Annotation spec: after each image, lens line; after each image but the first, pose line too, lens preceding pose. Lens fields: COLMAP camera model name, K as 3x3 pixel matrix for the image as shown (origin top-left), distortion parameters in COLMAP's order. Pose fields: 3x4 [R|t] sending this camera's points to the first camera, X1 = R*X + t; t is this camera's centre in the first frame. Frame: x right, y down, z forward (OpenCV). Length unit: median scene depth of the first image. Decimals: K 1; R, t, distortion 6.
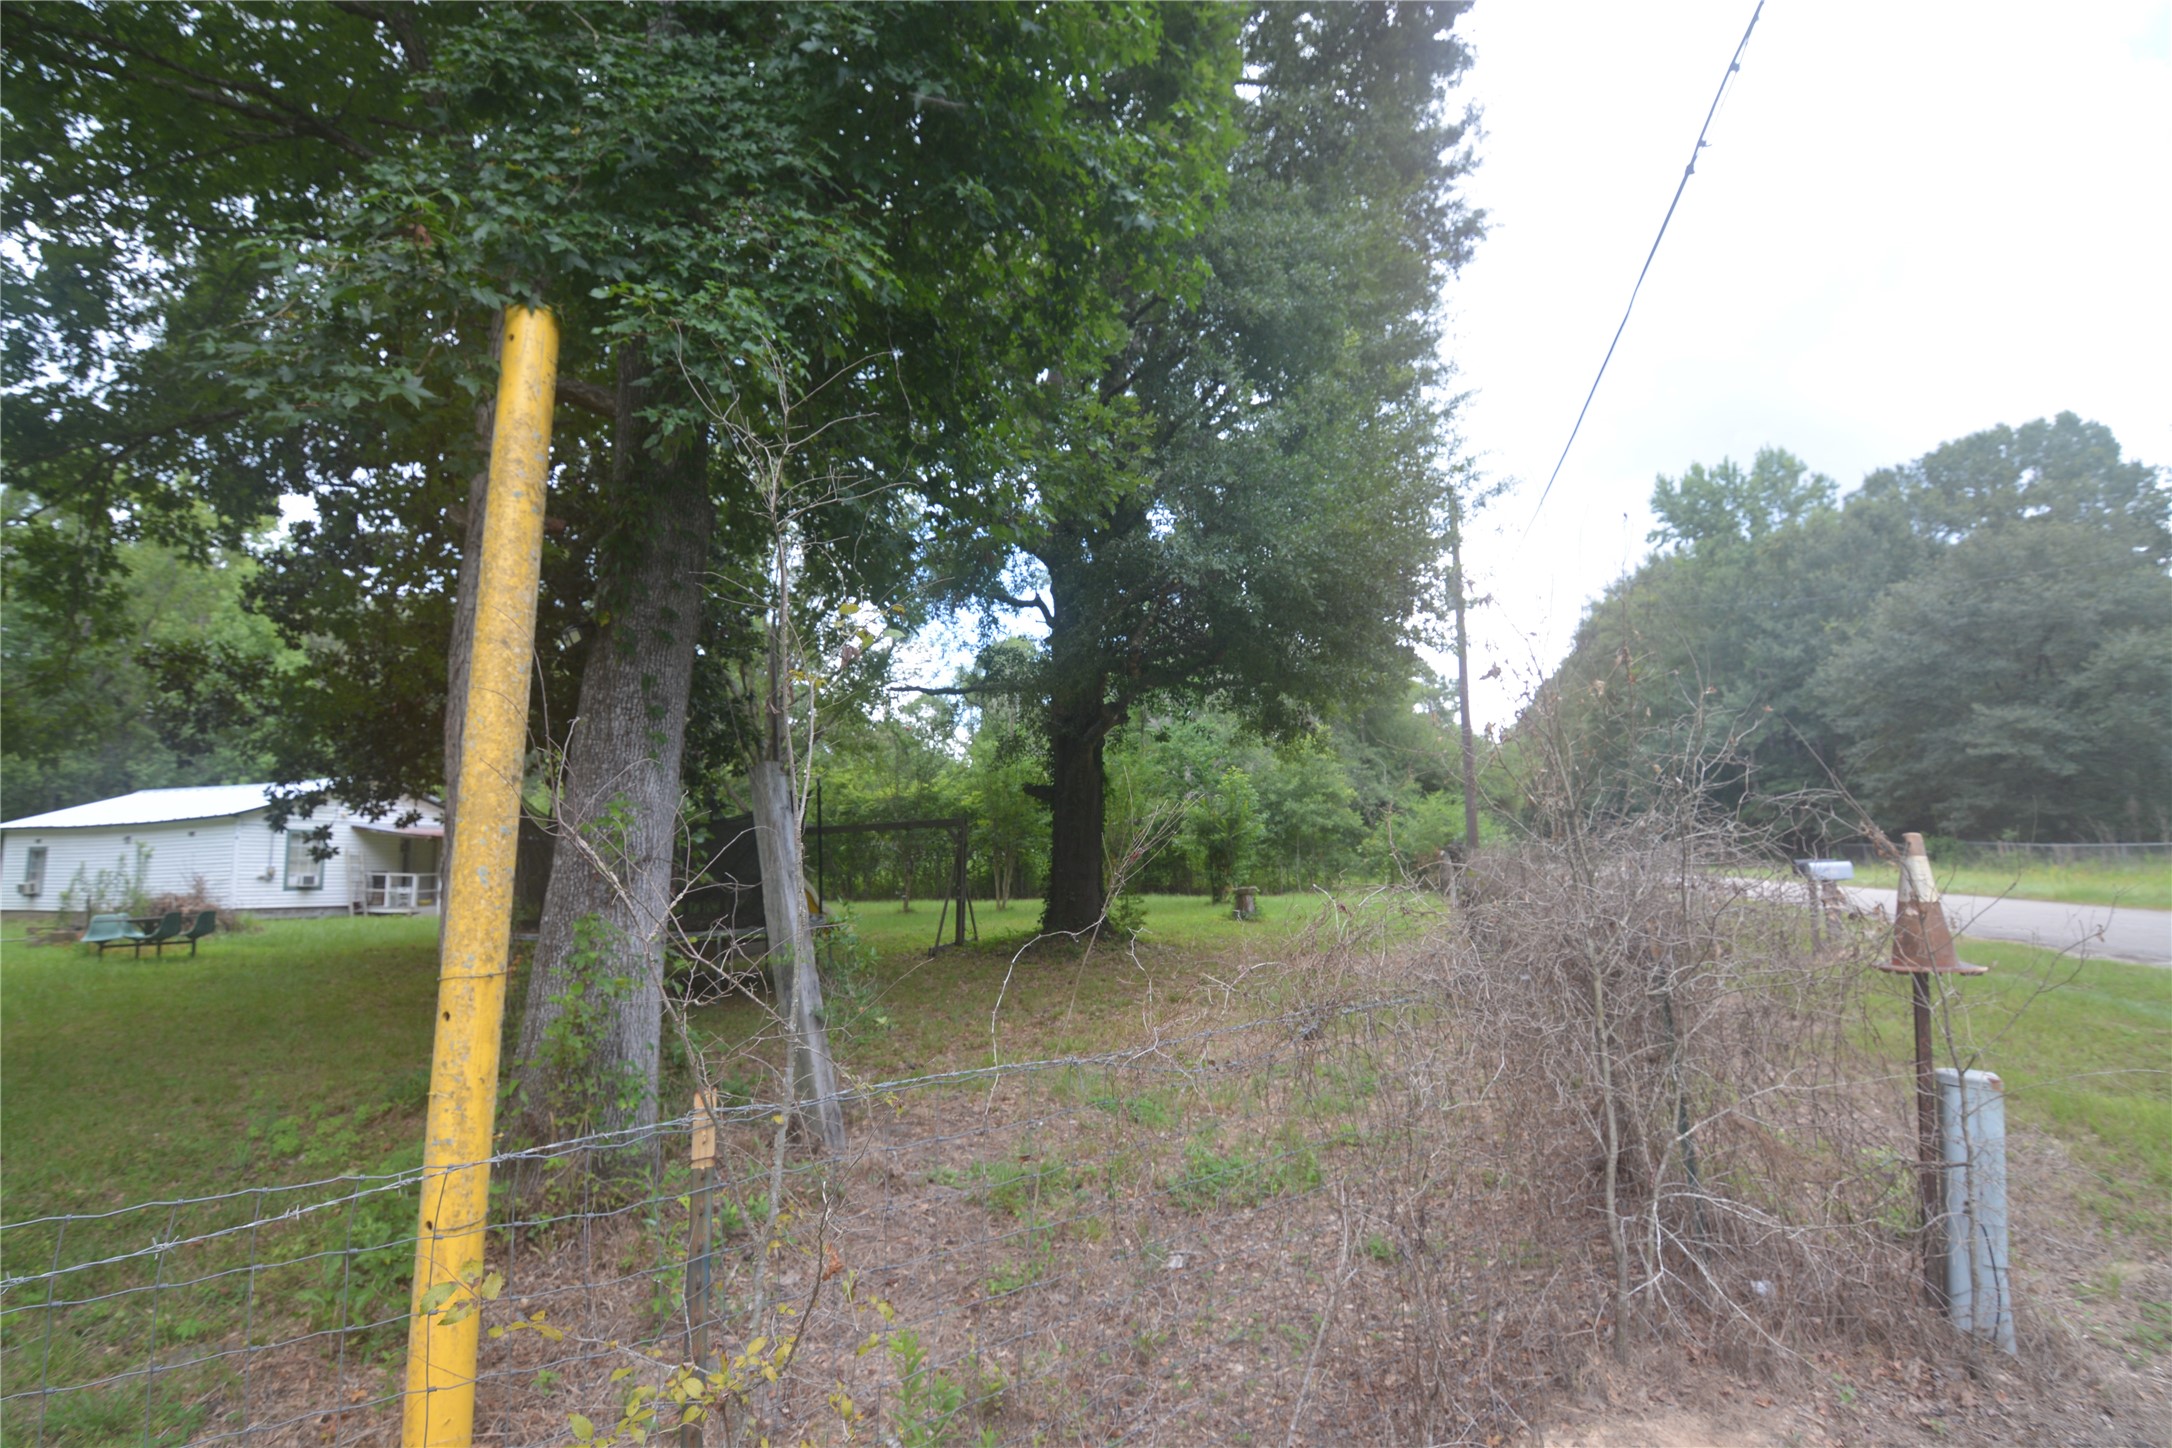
lens RADIAL K [[1048.2, 0, 1083.6], [0, 1048.2, 719.4], [0, 0, 1]] dist [-0.006437, -0.010615]
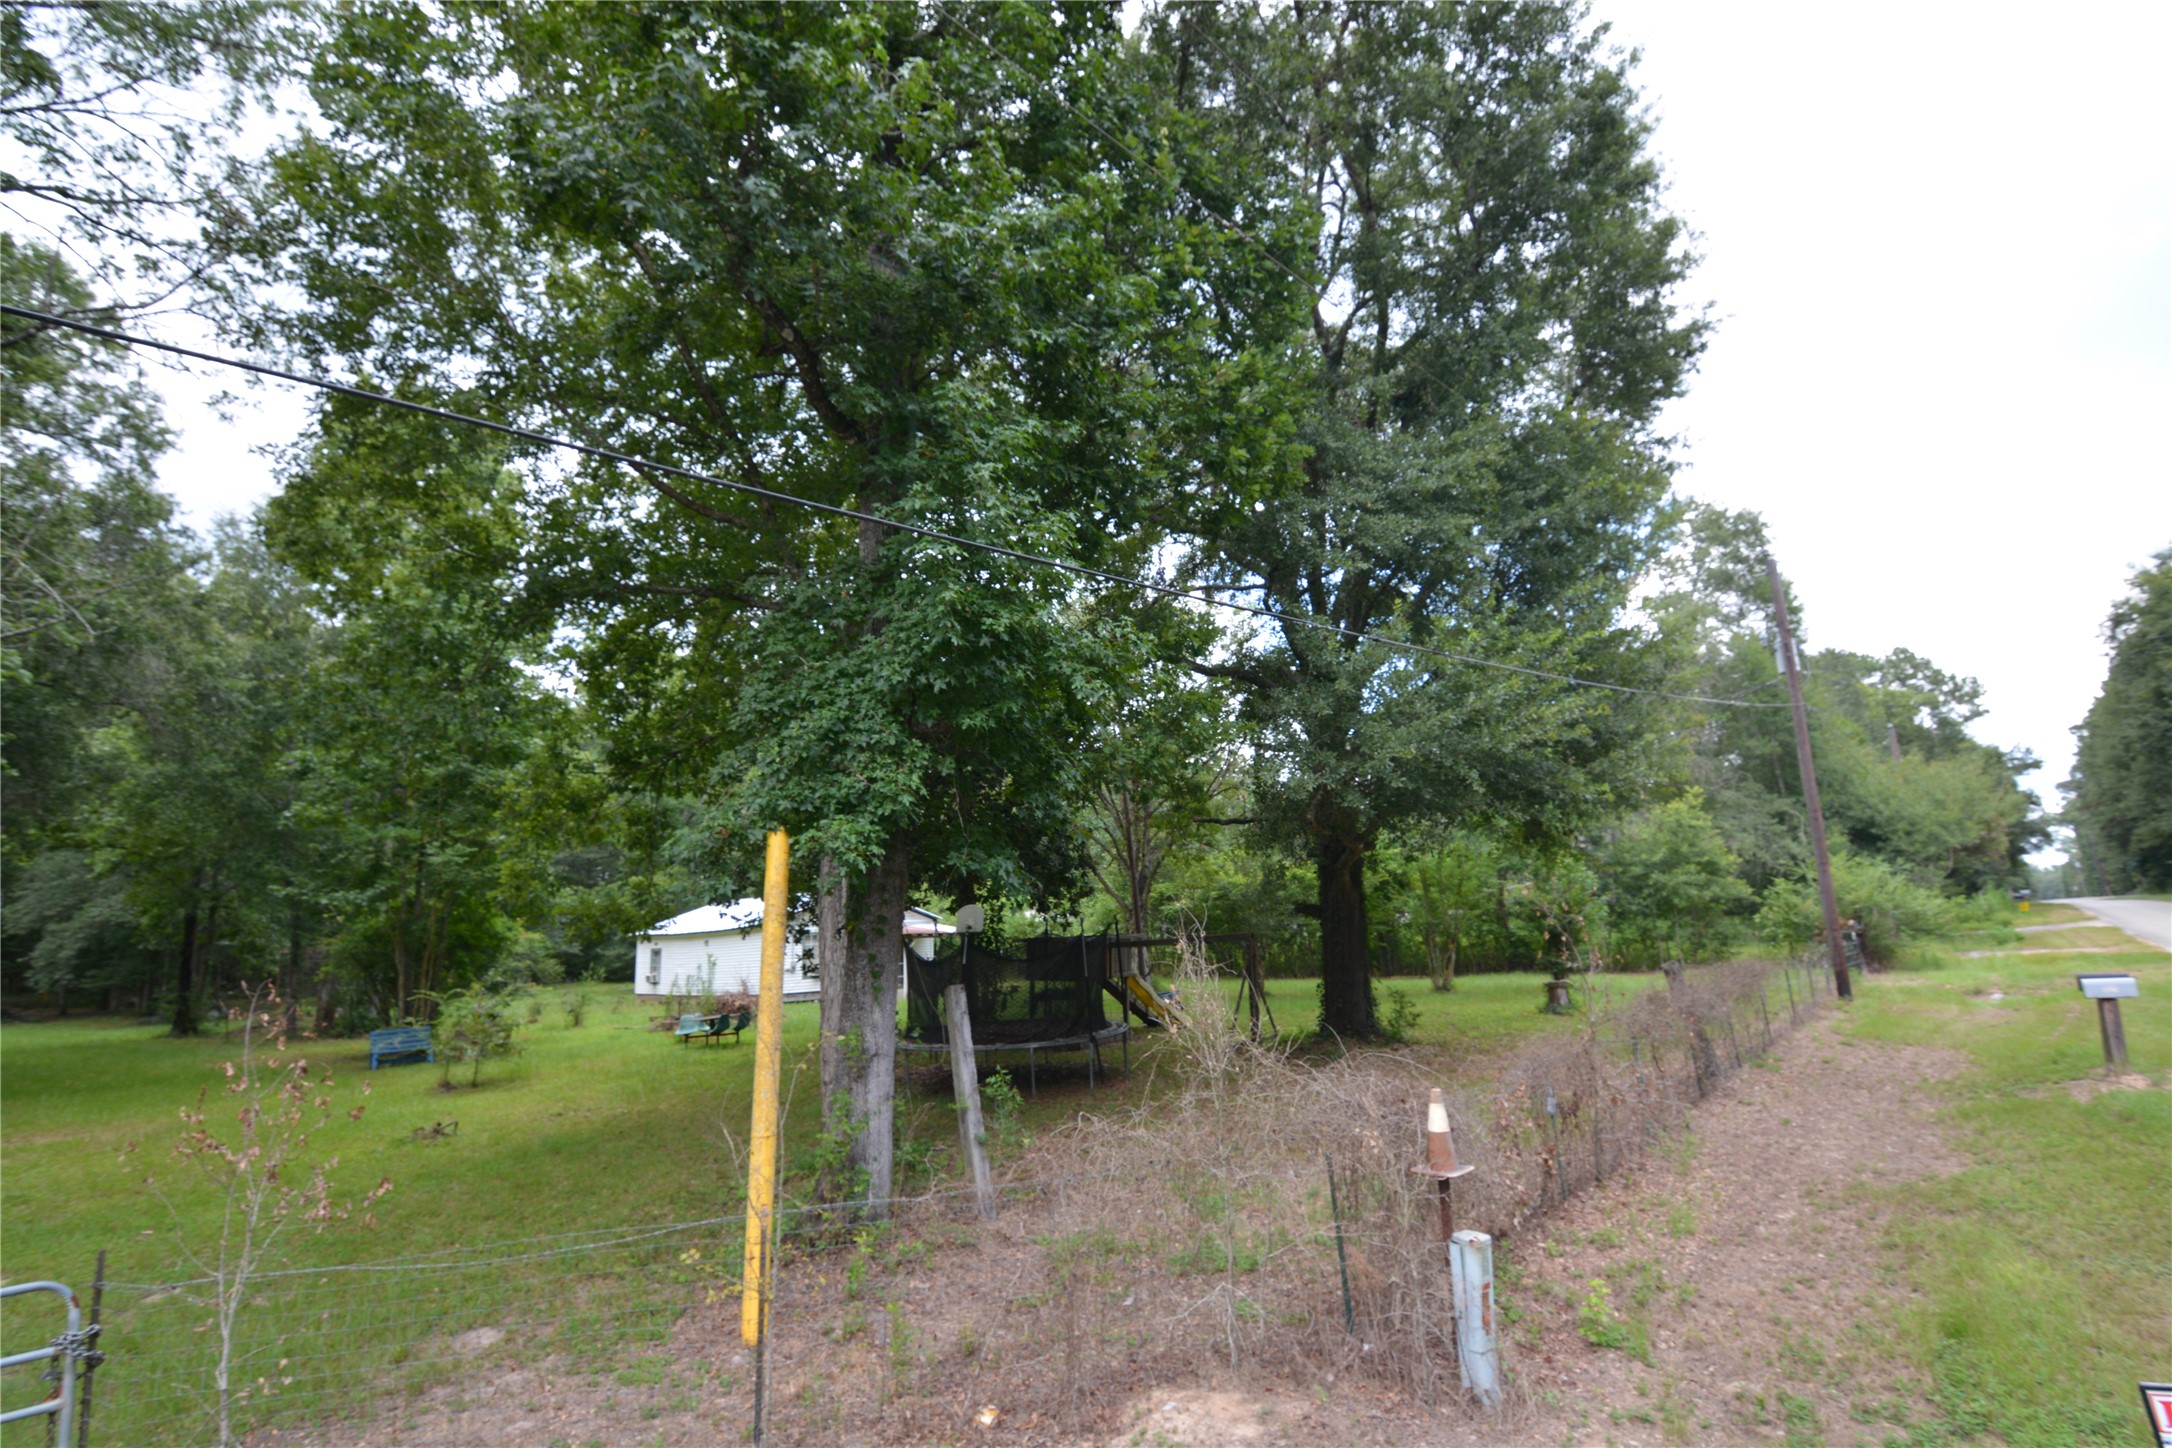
lens RADIAL K [[1048.2, 0, 1083.6], [0, 1048.2, 719.4], [0, 0, 1]] dist [-0.006437, -0.010615]
pose [[0.915010, -0.102413, -0.390216, 0.196301], [0.084374, 0.994431, -0.063145, -0.085873], [0.394510, 0.024854, 0.918555, -0.164072]]
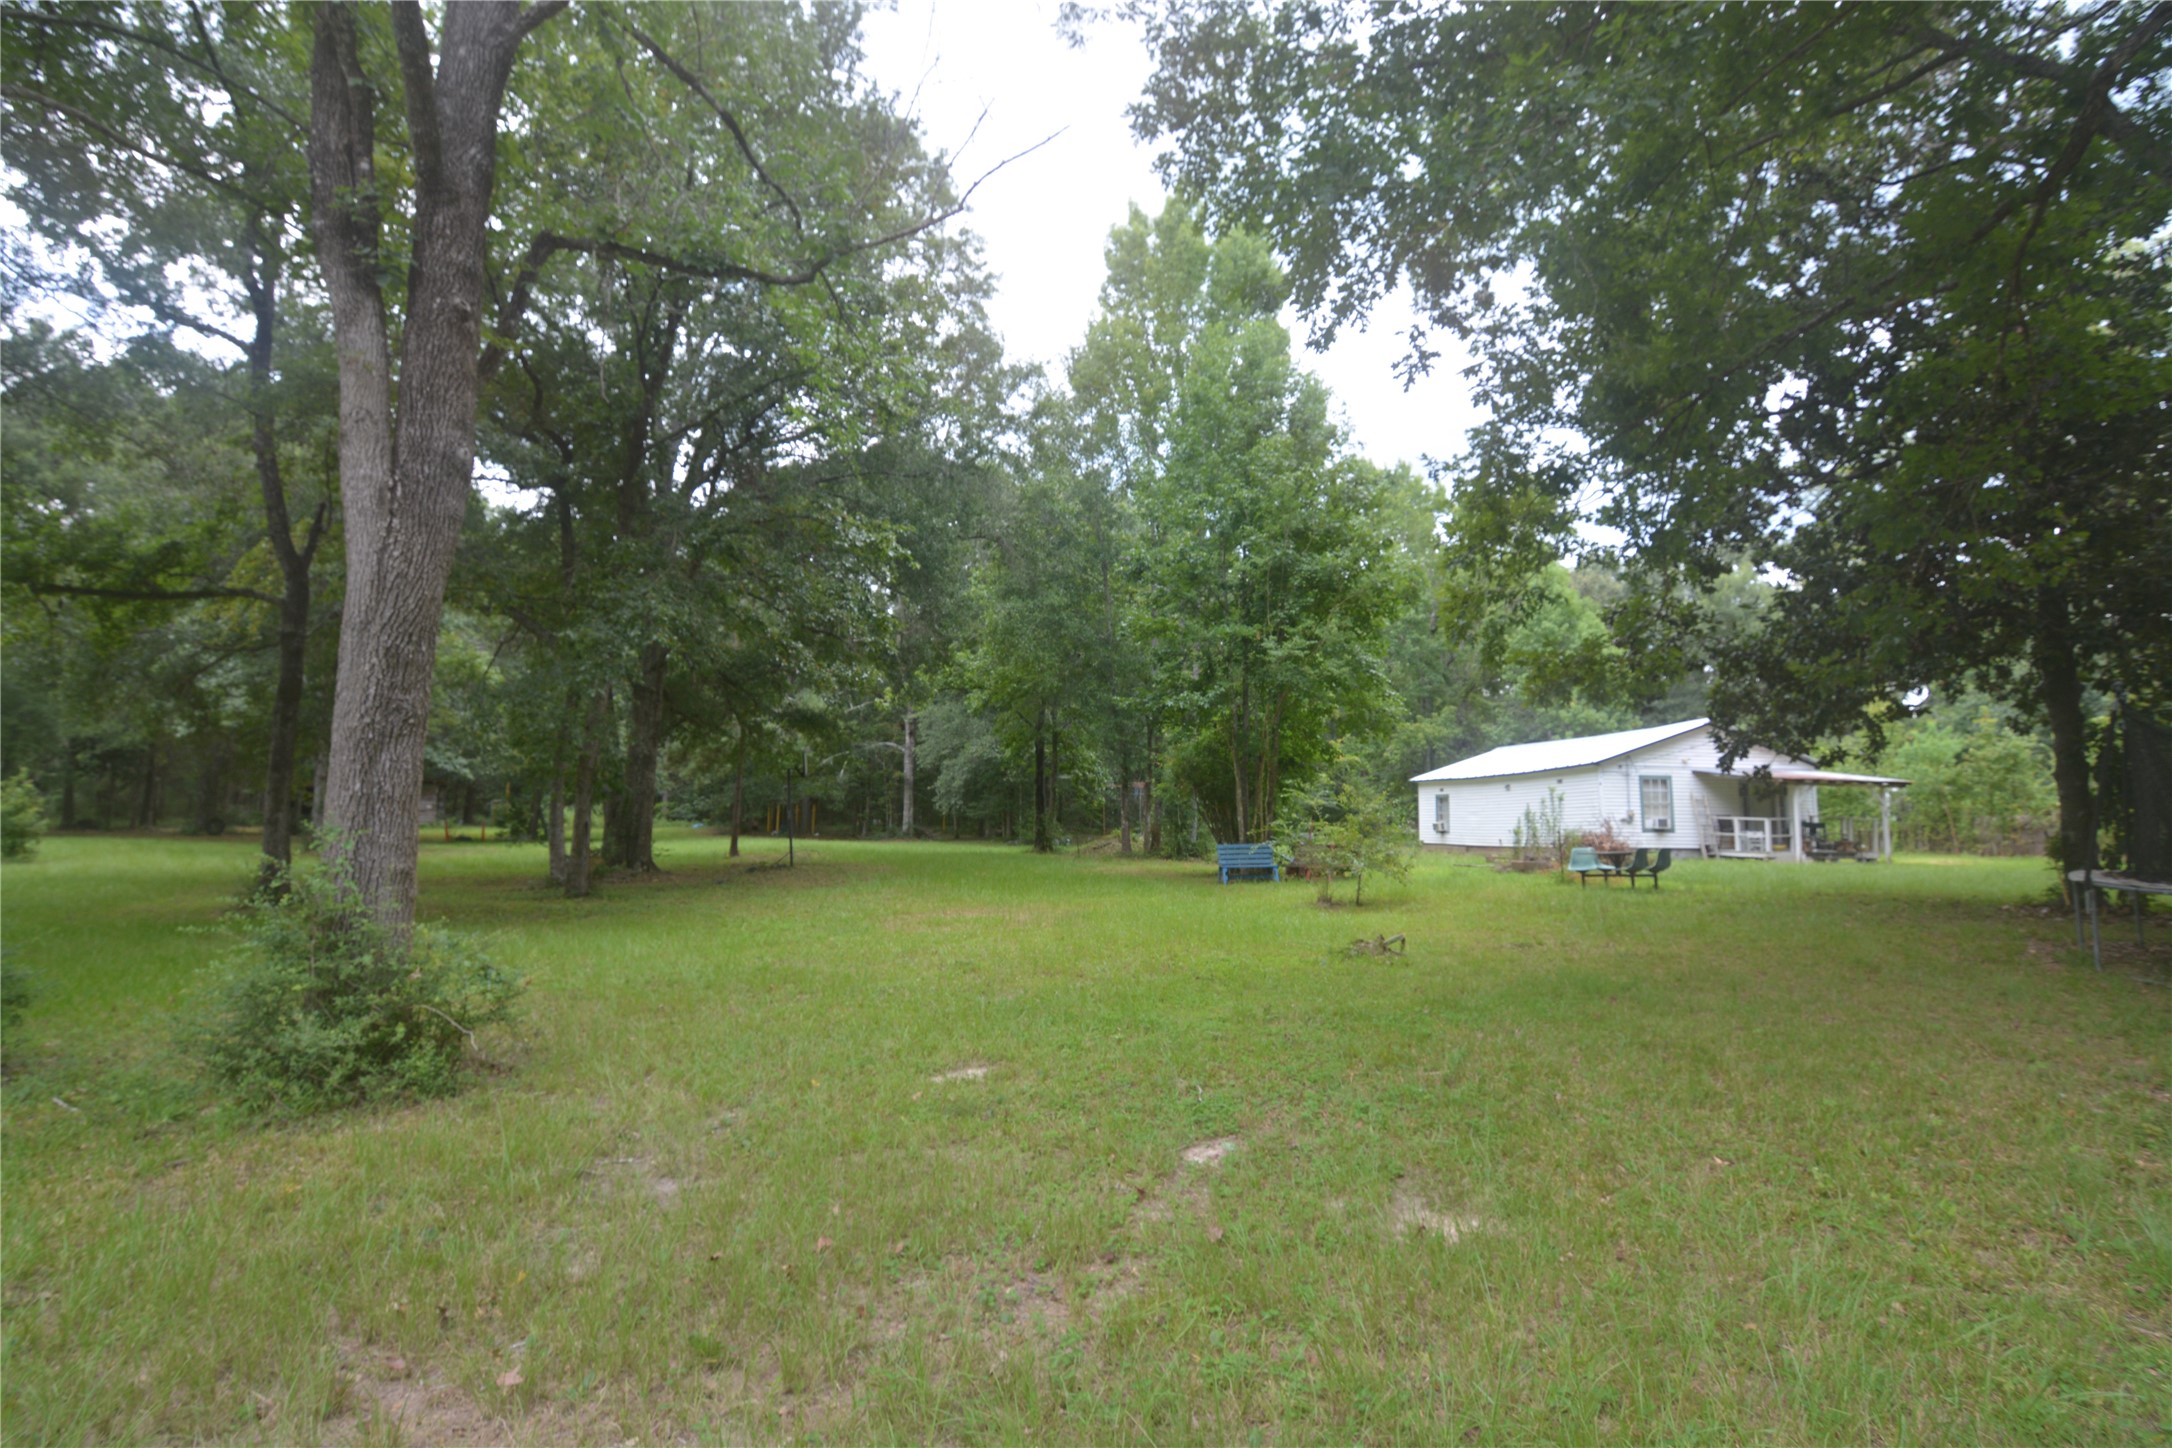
lens RADIAL K [[1046.4, 0, 1084.0], [0, 1046.4, 719.3], [0, 0, 1]] dist [-0.004262, -0.012141]
pose [[0.493900, -0.066638, -0.866962, -0.186260], [0.108065, 0.994033, -0.014841, 0.004022], [0.862777, -0.086358, 0.498154, -0.040553]]
